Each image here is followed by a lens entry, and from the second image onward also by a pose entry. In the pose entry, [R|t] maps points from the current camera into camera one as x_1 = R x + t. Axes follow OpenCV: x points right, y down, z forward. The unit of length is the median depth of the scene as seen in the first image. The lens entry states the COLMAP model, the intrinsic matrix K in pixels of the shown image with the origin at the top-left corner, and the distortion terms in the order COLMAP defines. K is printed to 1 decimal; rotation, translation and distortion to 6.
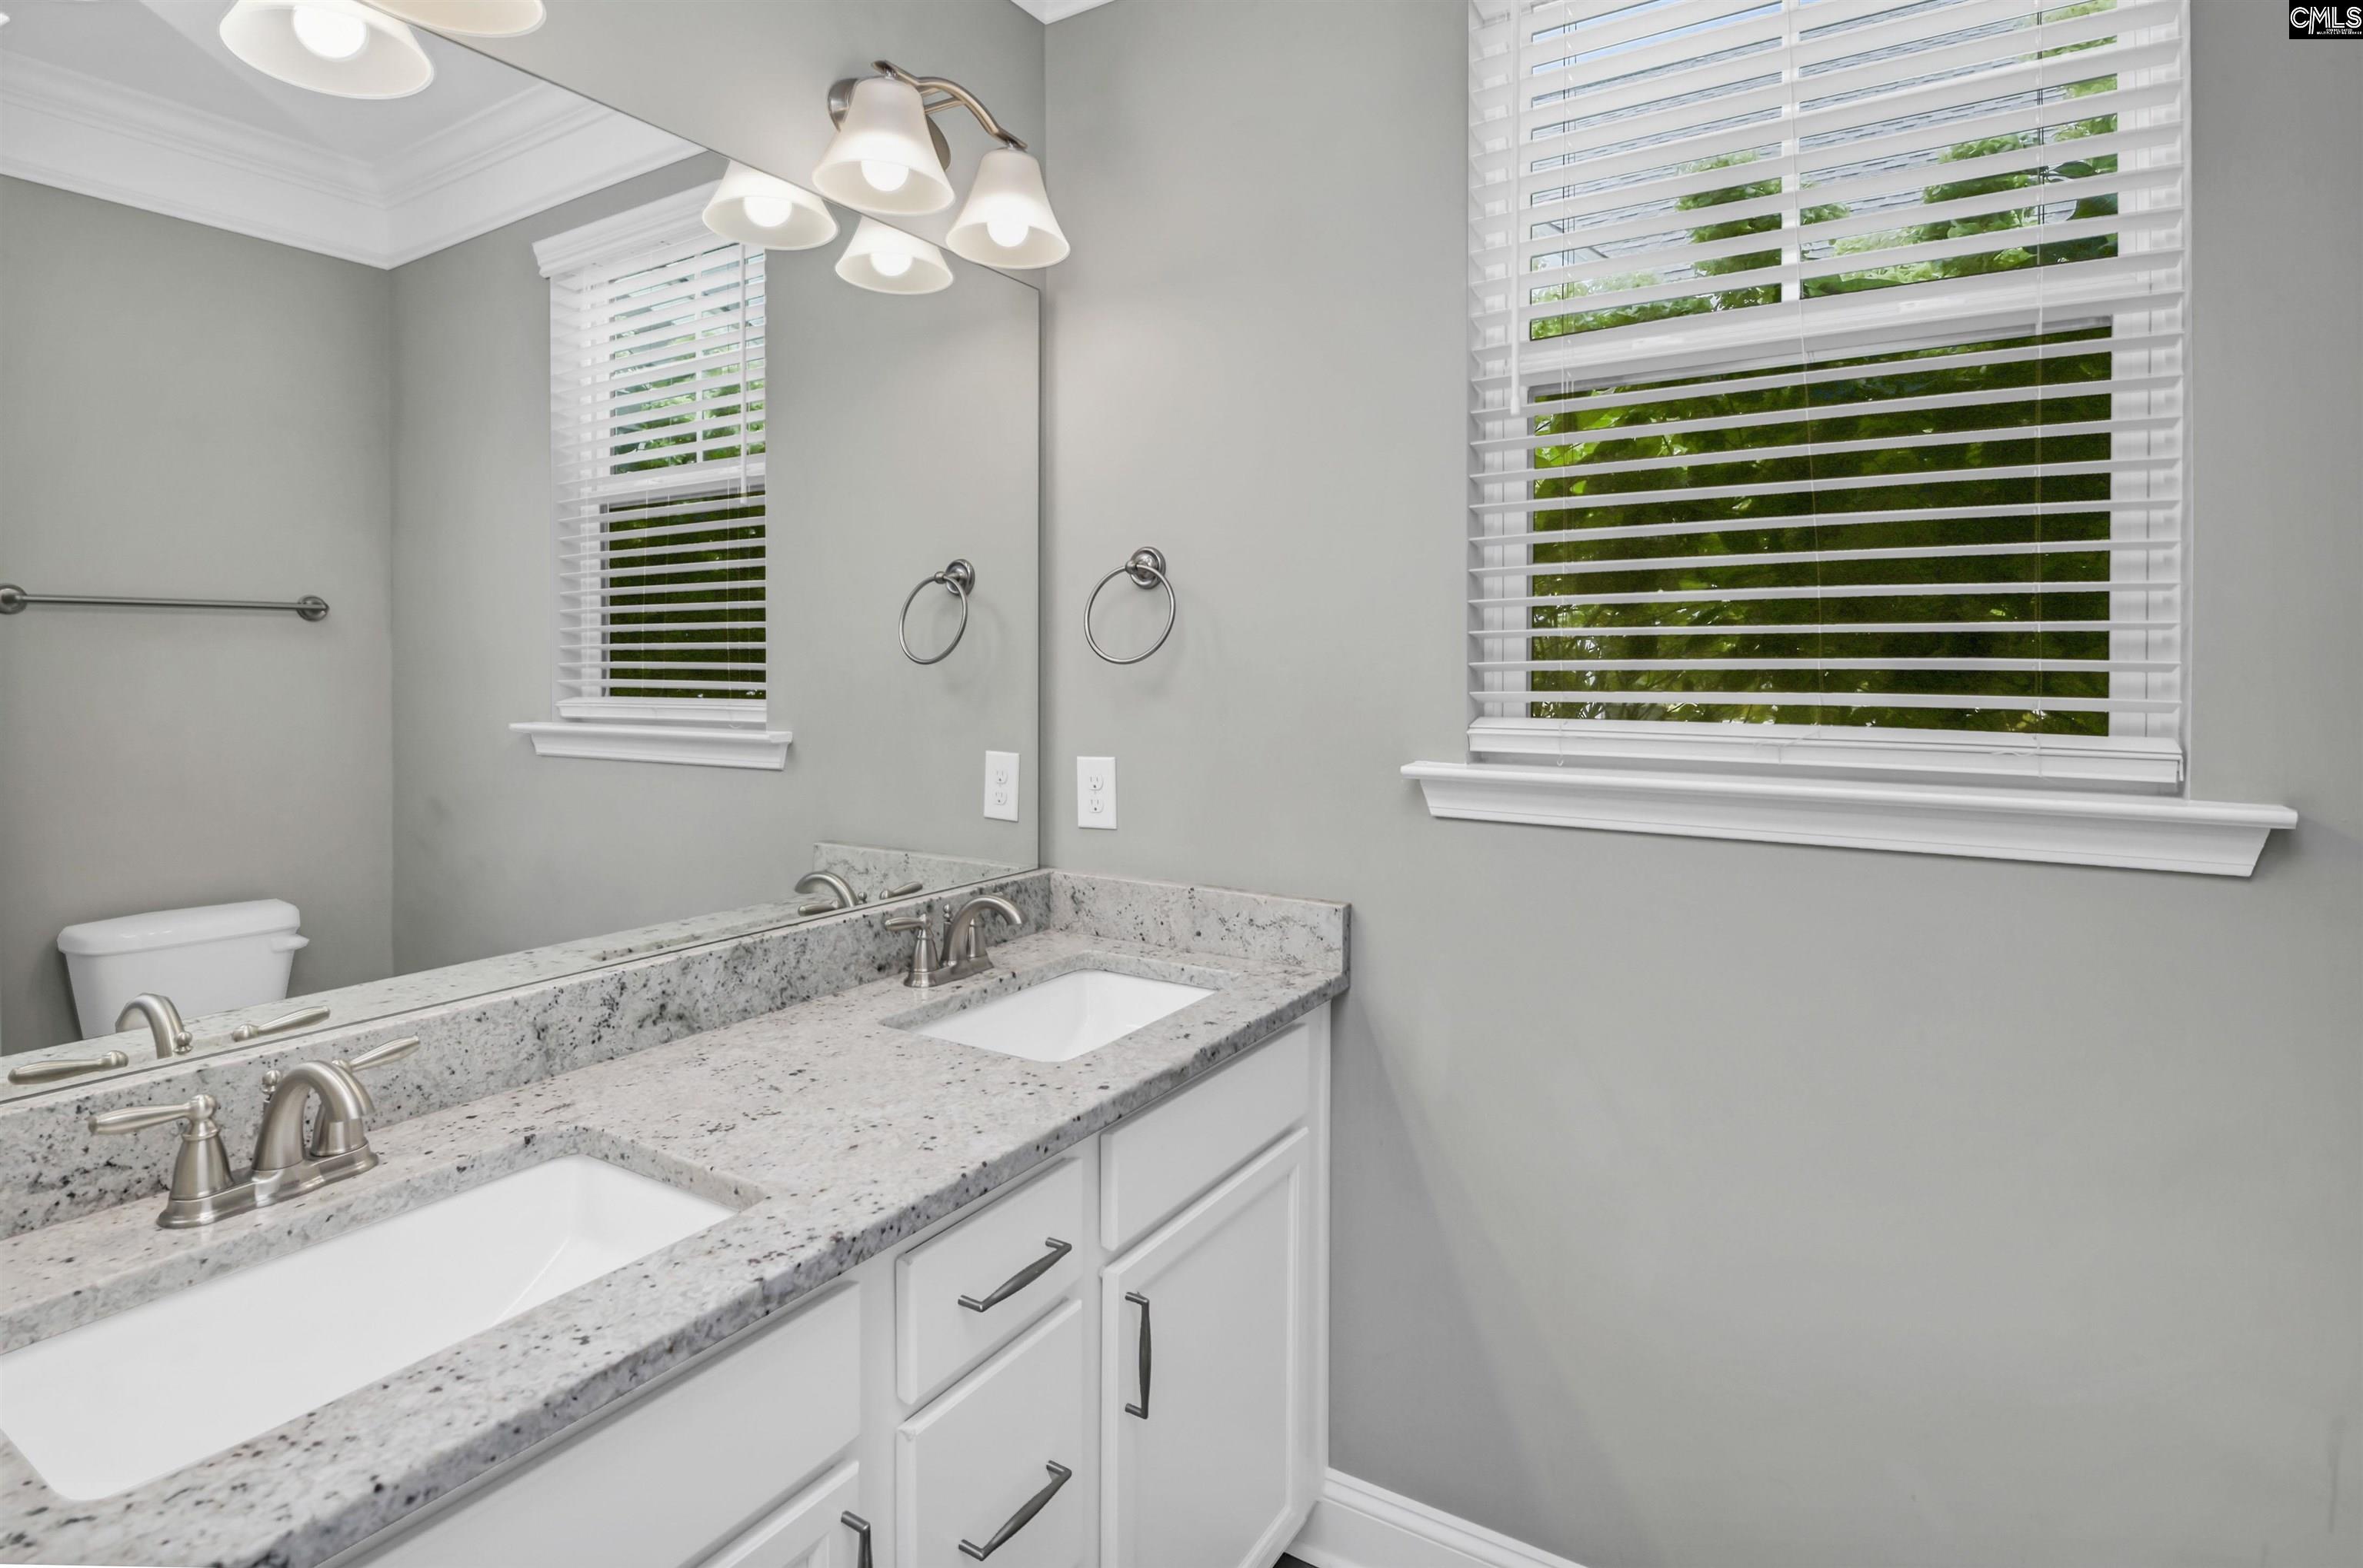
lens RADIAL K [[1193.0, 0, 1173.9], [0, 1193.0, 687.9], [0, 0, 1]] dist [-0.002271, -0.002866]
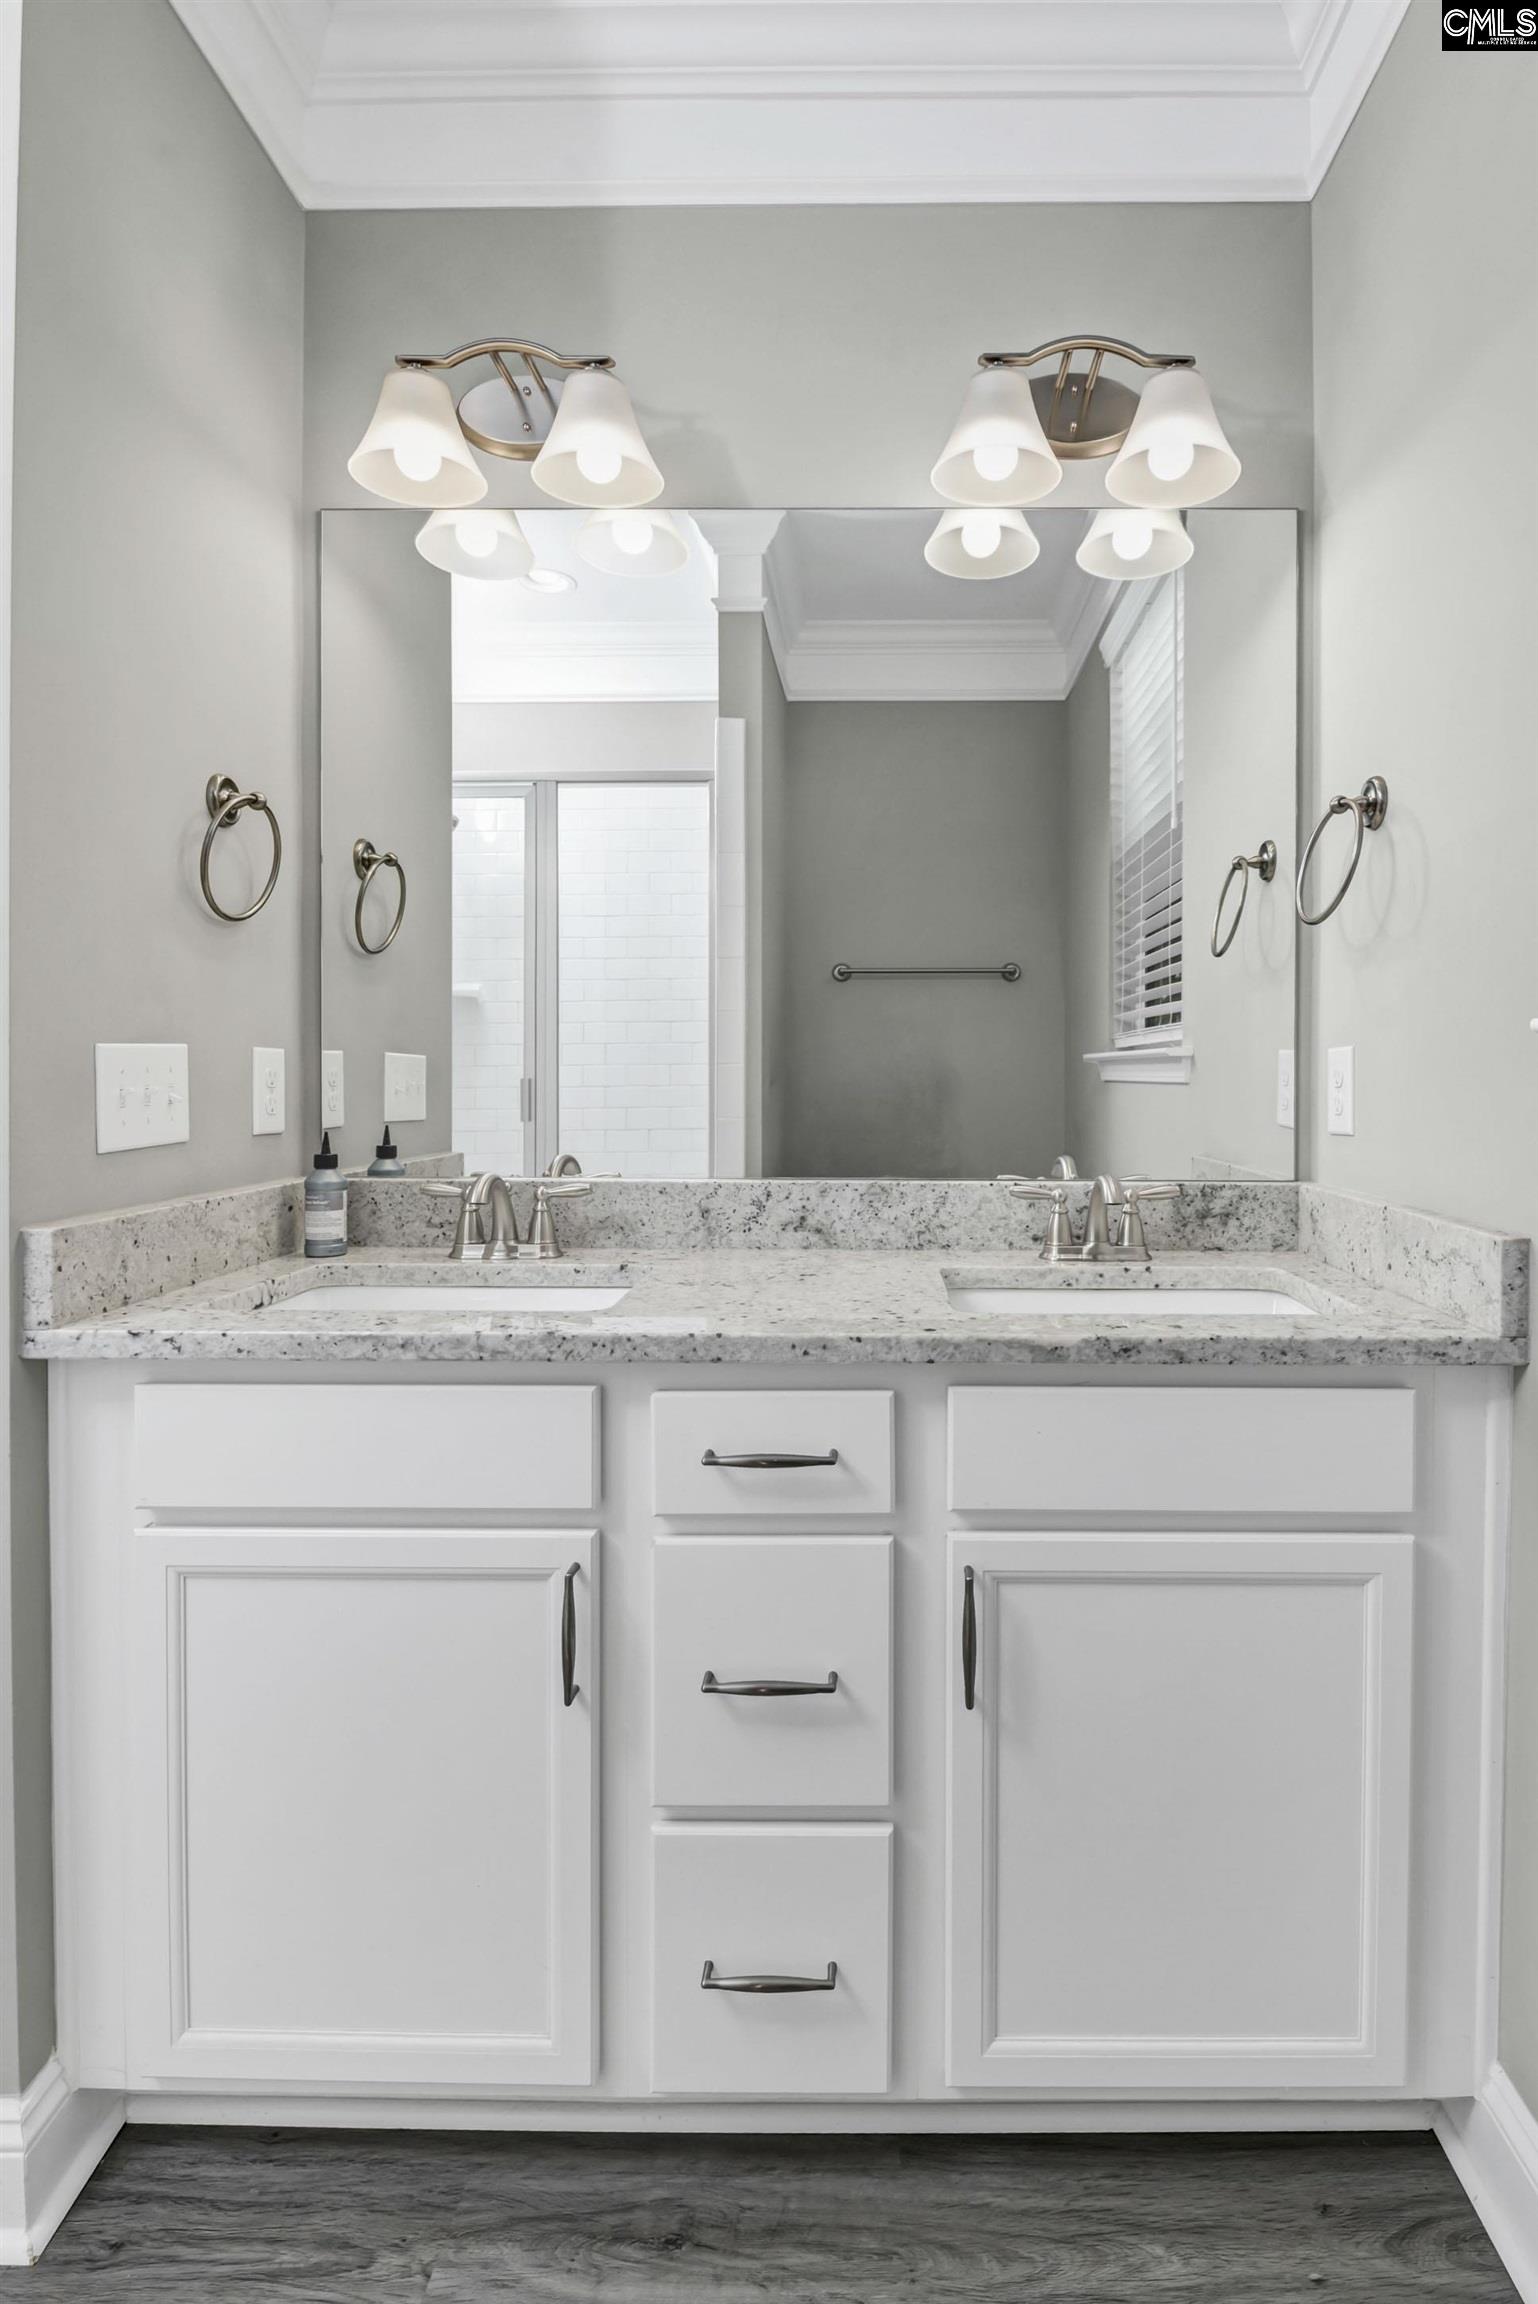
lens RADIAL K [[1163.3, 0, 842.1], [0, 1163.3, 1076.8], [0, 0, 1]] dist [-0.002271, -0.002866]
pose [[0.519548, 0.010028, -0.854383, 0.621664], [-0.020207, 0.999796, -0.000554, 0.120172], [0.854202, 0.017553, 0.519644, 0.404847]]
